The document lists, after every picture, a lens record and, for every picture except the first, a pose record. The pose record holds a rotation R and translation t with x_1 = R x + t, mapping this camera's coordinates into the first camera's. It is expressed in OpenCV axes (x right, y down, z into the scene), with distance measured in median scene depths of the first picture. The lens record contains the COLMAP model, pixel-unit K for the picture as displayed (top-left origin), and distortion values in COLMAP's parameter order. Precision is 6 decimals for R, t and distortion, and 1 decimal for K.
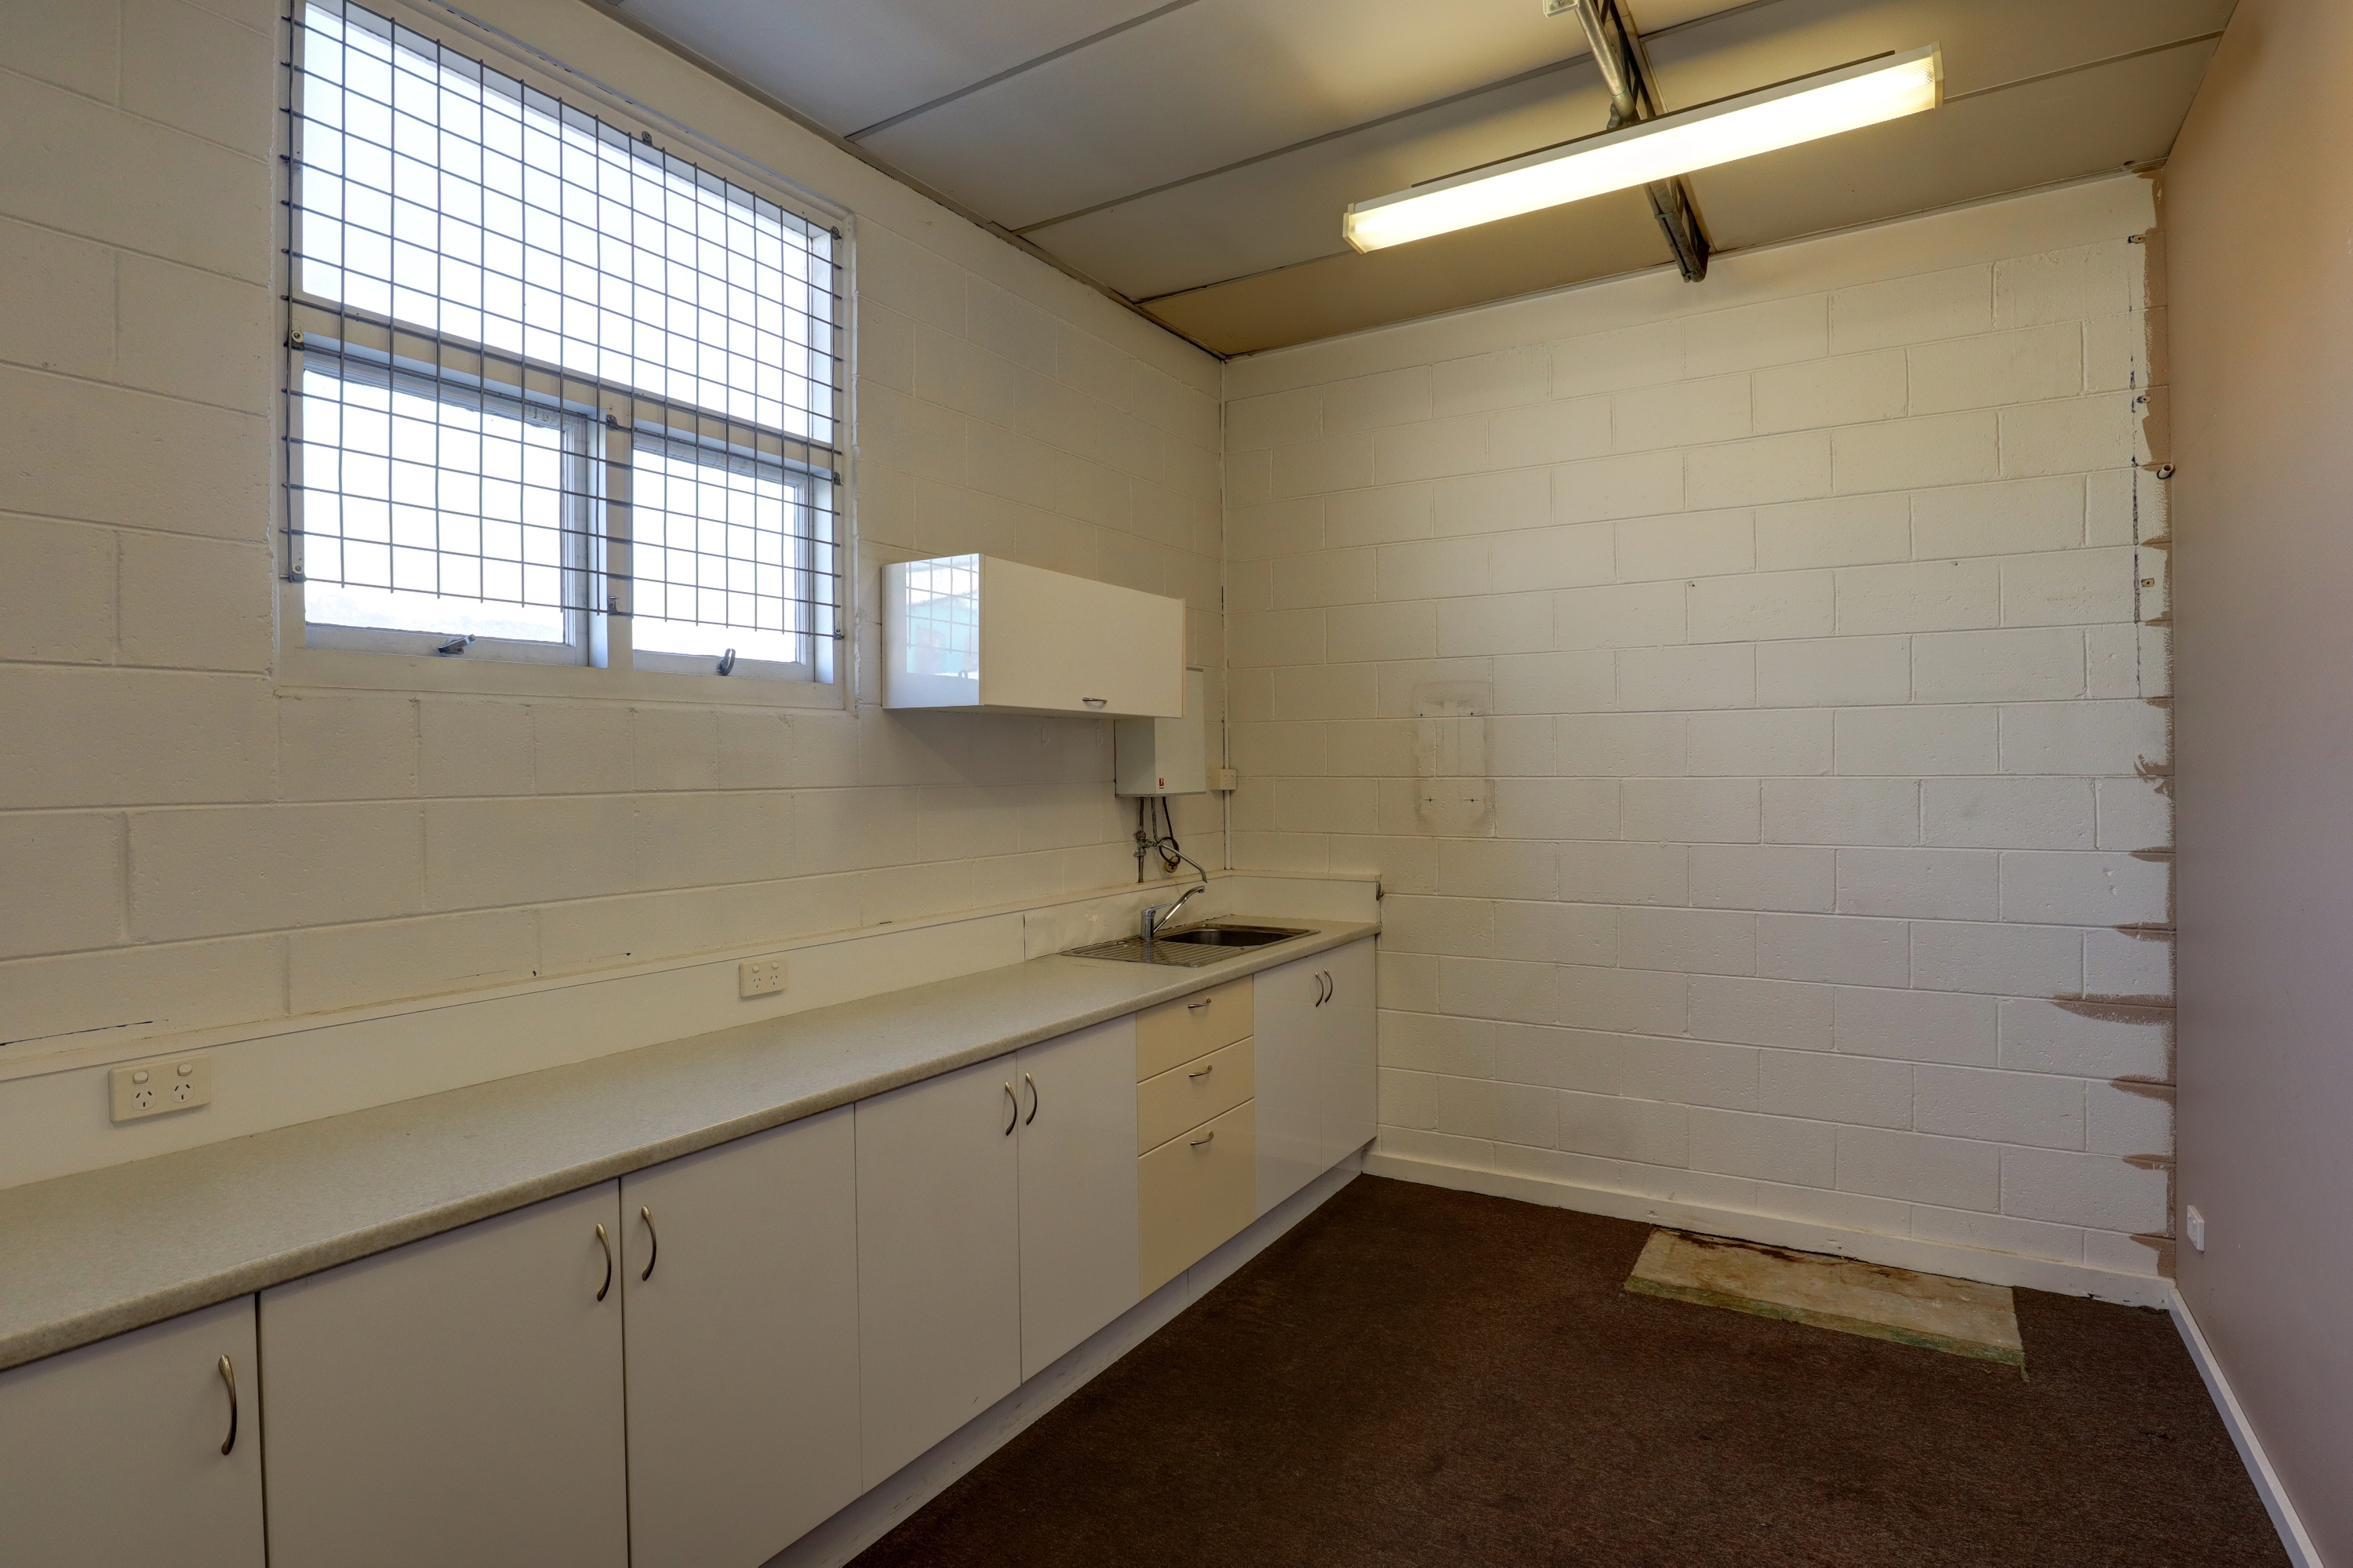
lens RADIAL K [[1180.2, 0, 1193.3], [0, 1180.2, 768.5], [0, 0, 1]] dist [-0.062435, 0.028886]
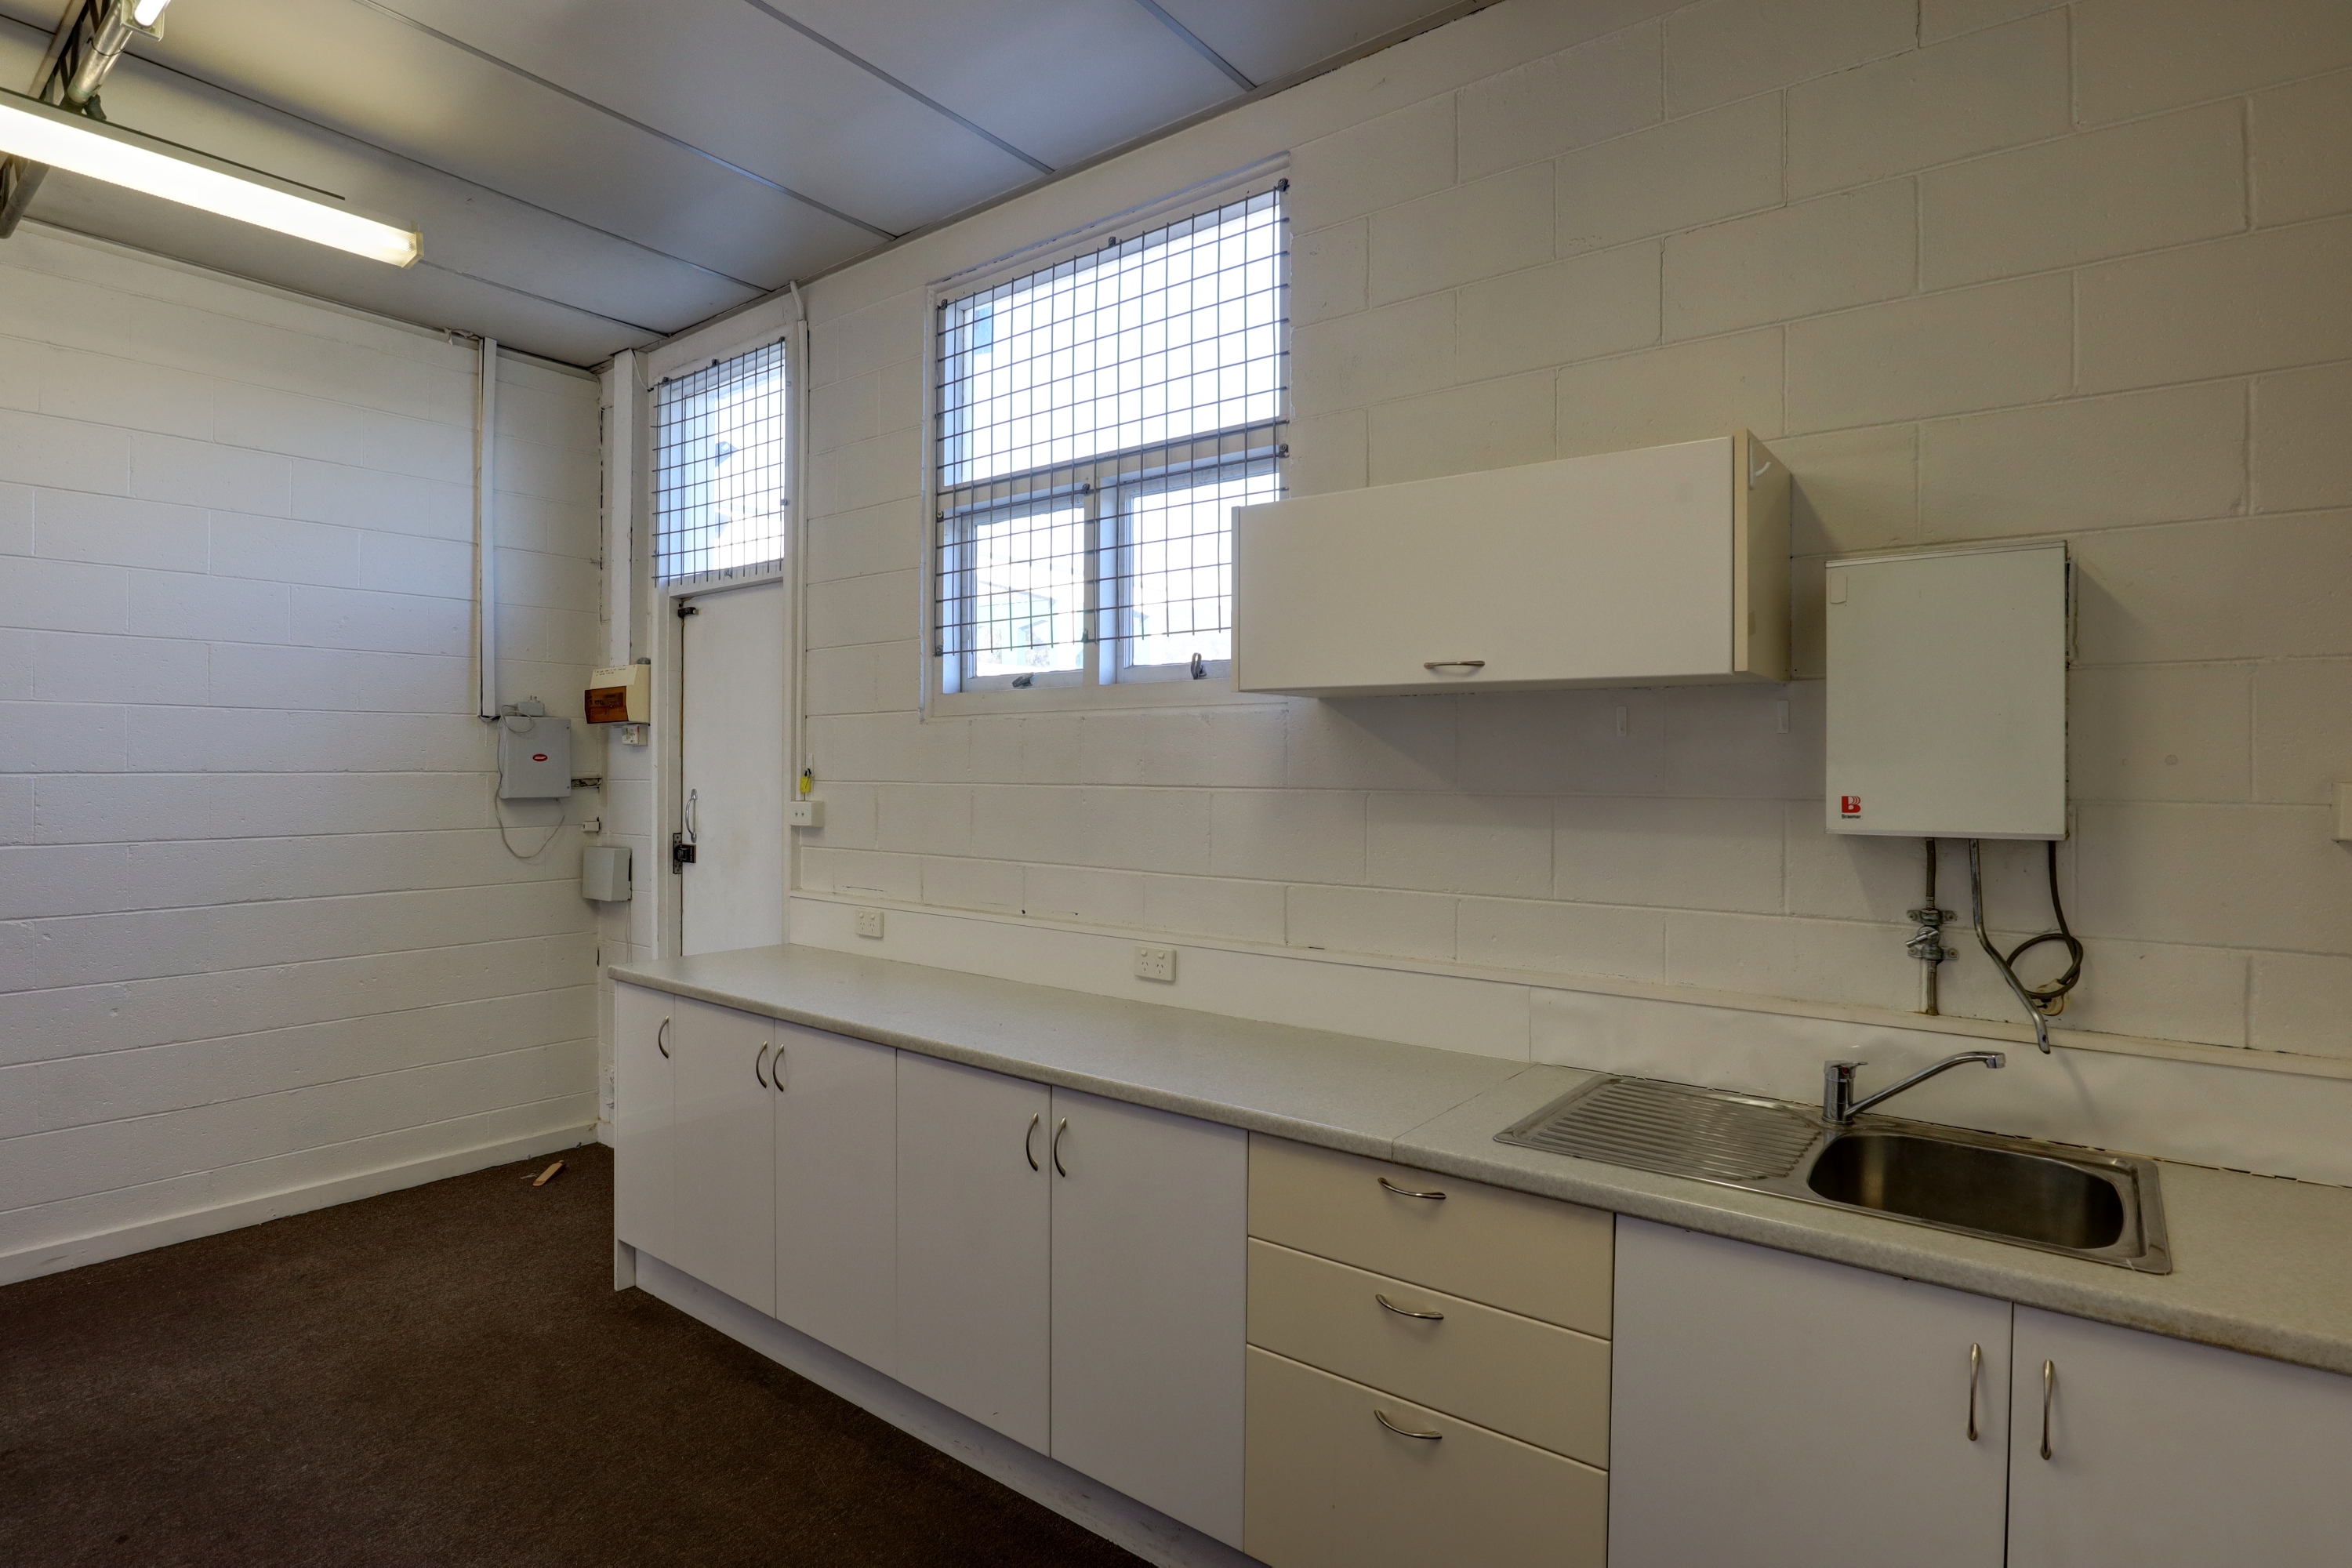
lens RADIAL K [[1179.7, 0, 1192.8], [0, 1179.7, 768.5], [0, 0, 1]] dist [-0.062435, 0.028886]
pose [[-0.107229, 0.009242, -0.994191, 0.733665], [-0.005385, 0.999937, 0.009877, -0.009631], [0.994220, 0.006413, -0.107172, 1.221882]]
